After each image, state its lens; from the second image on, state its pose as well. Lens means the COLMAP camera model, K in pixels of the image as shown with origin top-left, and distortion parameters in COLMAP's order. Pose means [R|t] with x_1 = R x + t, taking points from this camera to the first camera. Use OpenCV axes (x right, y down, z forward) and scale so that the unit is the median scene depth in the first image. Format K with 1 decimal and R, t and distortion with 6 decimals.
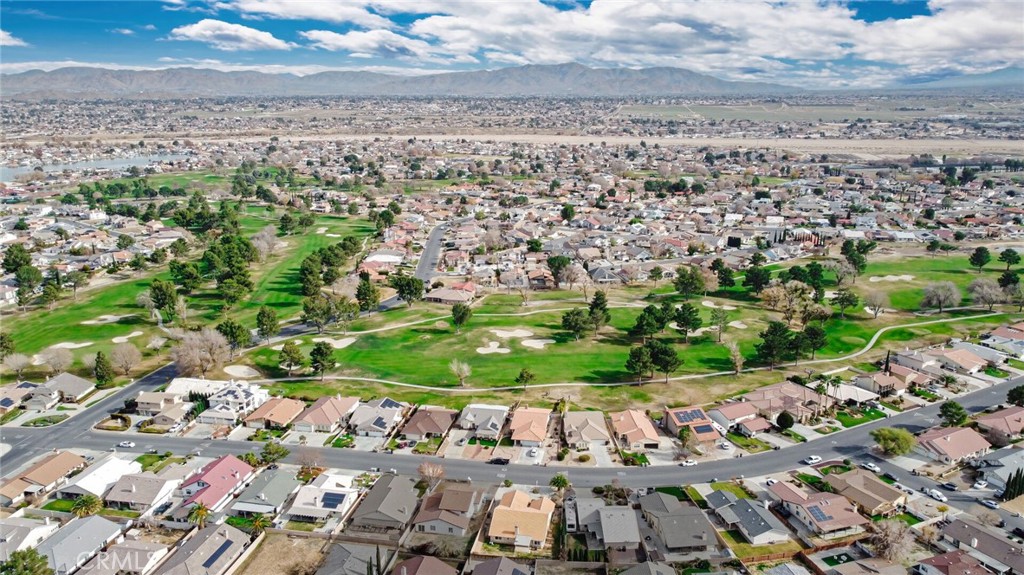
lens RADIAL K [[773.0, 0, 511.6], [0, 773.0, 289.8], [0, 0, 1]] dist [0.000593, 0.000938]
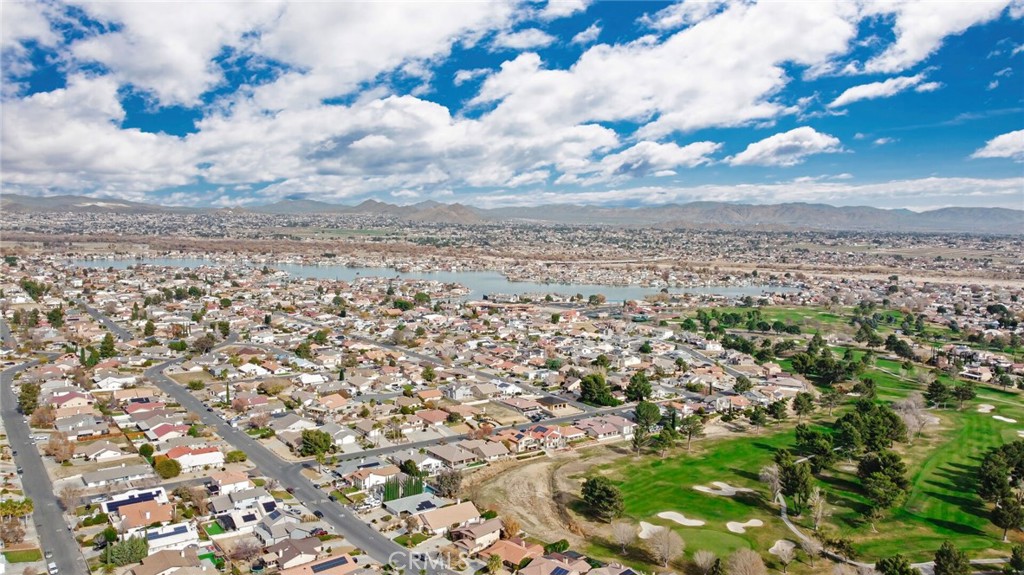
lens RADIAL K [[758.1, 0, 514.9], [0, 758.1, 287.0], [0, 0, 1]] dist [0.000904, 0.000458]
pose [[0.741308, 0.080391, -0.666333, -0.161853], [-0.191772, 0.976782, -0.095505, -0.053532], [0.643184, 0.198582, 0.739513, 0.211414]]
